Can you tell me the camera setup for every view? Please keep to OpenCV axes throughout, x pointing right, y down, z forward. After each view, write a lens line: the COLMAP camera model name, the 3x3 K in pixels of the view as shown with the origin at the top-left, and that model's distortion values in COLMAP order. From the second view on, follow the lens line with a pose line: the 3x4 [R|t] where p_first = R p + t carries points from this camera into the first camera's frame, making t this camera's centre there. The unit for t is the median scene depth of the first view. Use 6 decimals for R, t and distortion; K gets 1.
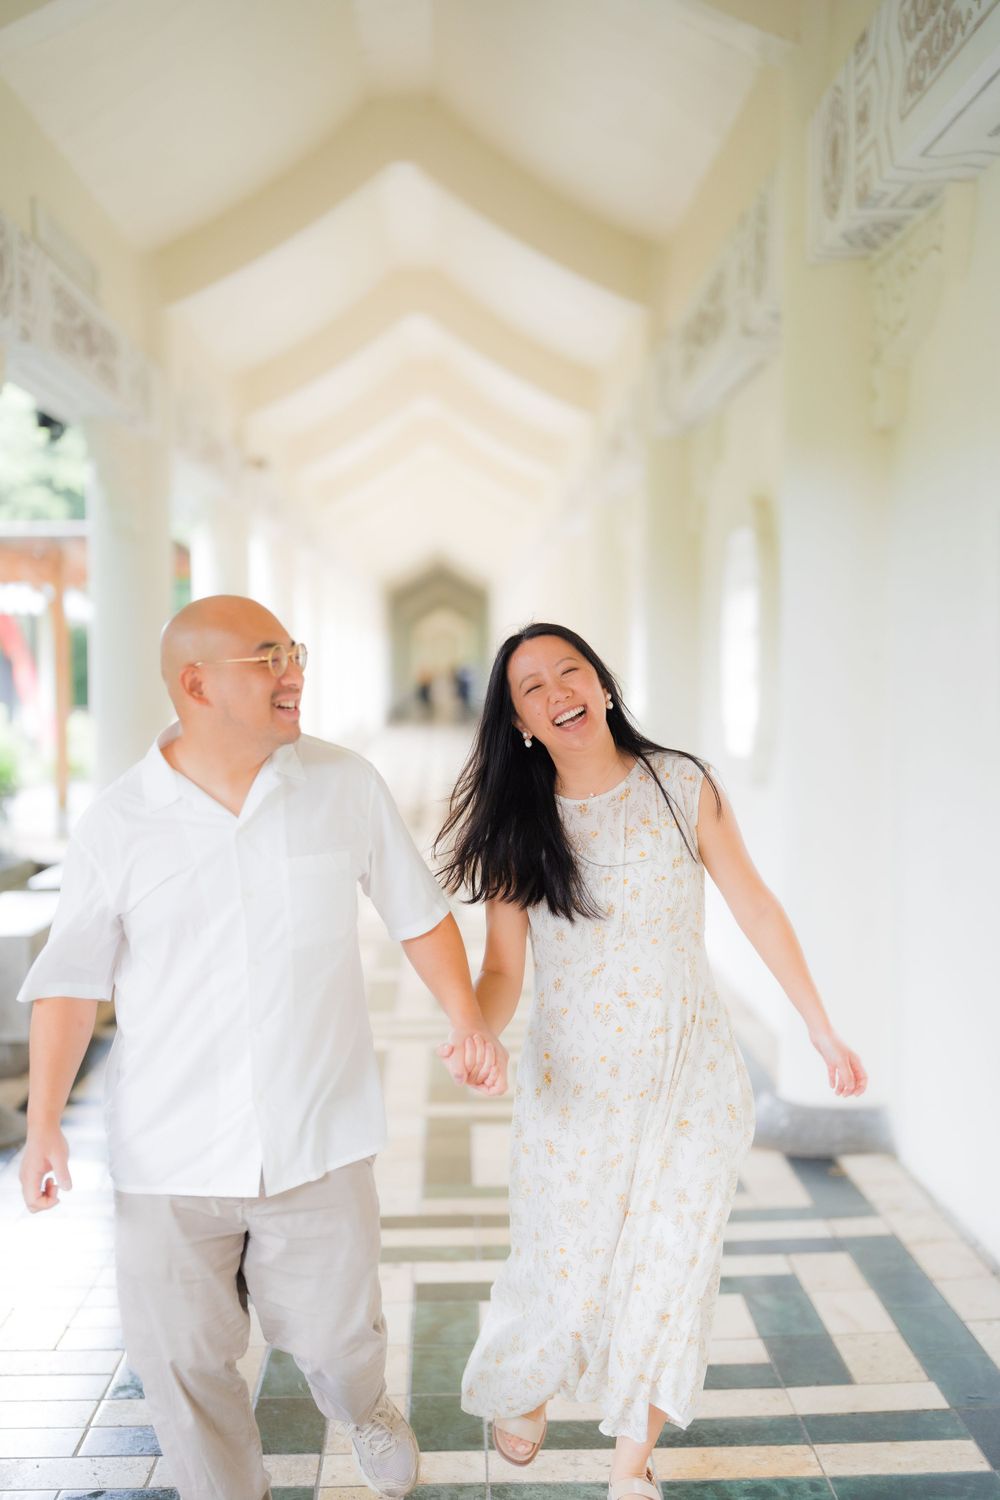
lens RADIAL K [[2140.9, 0, 524.8], [0, 2140.9, 805.5], [0, 0, 1]] dist [-0.016339, -0.006114]
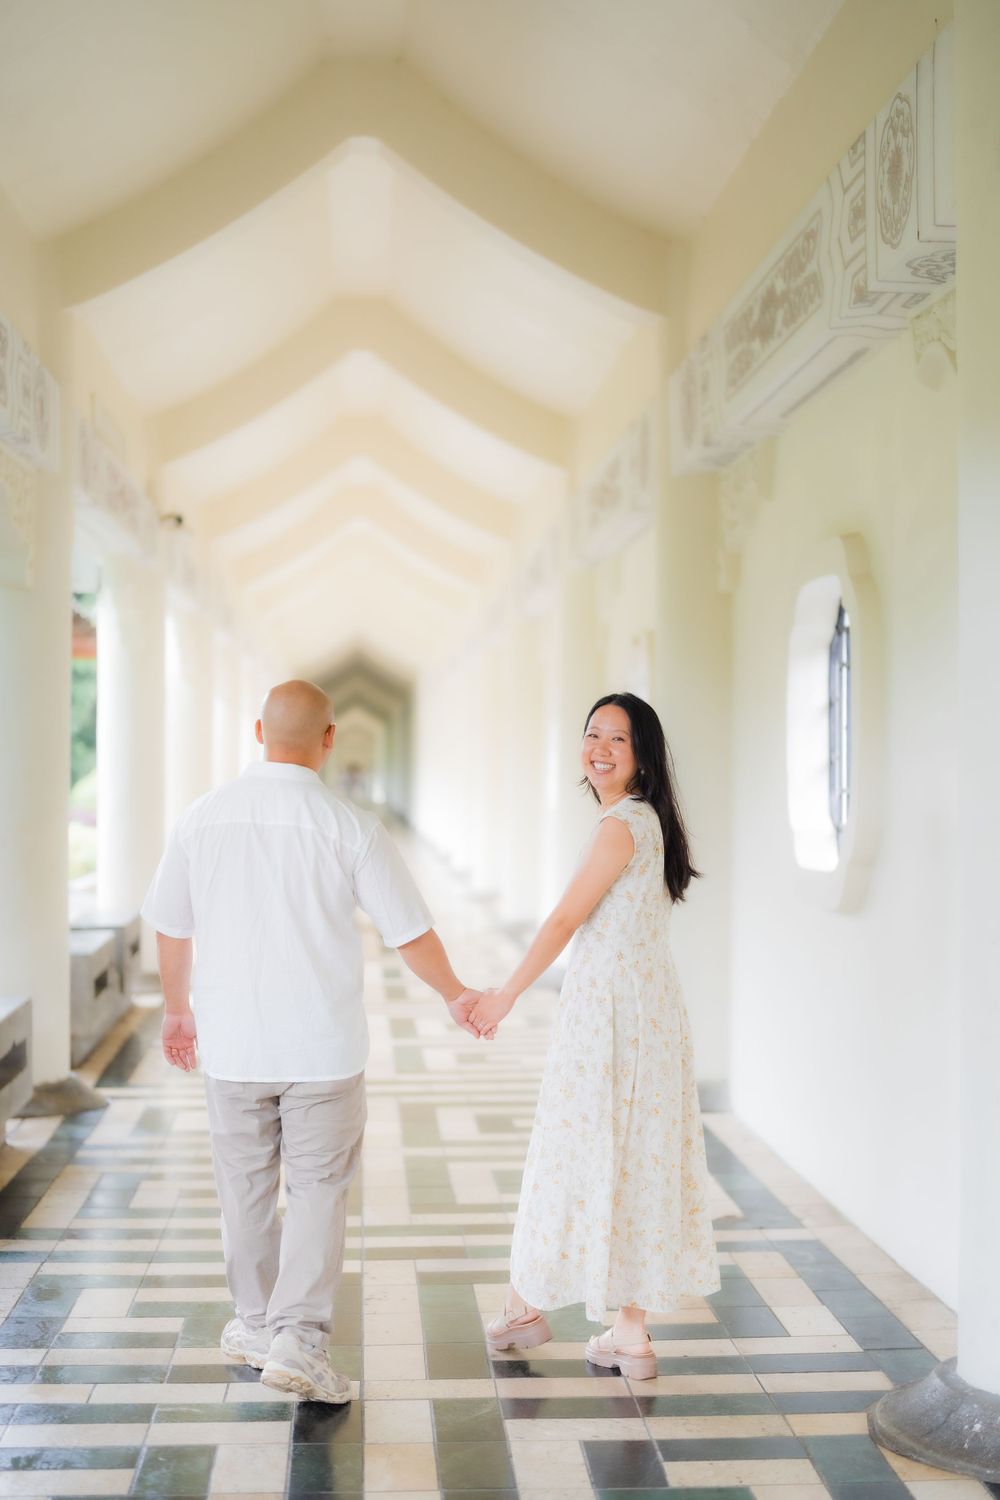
lens RADIAL K [[2194.7, 0, 483.3], [0, 2194.7, 755.0], [0, 0, 1]] dist [0.027819, -0.013816]
pose [[0.999695, 0.005245, 0.024120, -0.039080], [-0.003521, 0.997471, -0.070984, -0.009118], [-0.024431, 0.070877, 0.997186, 0.232057]]
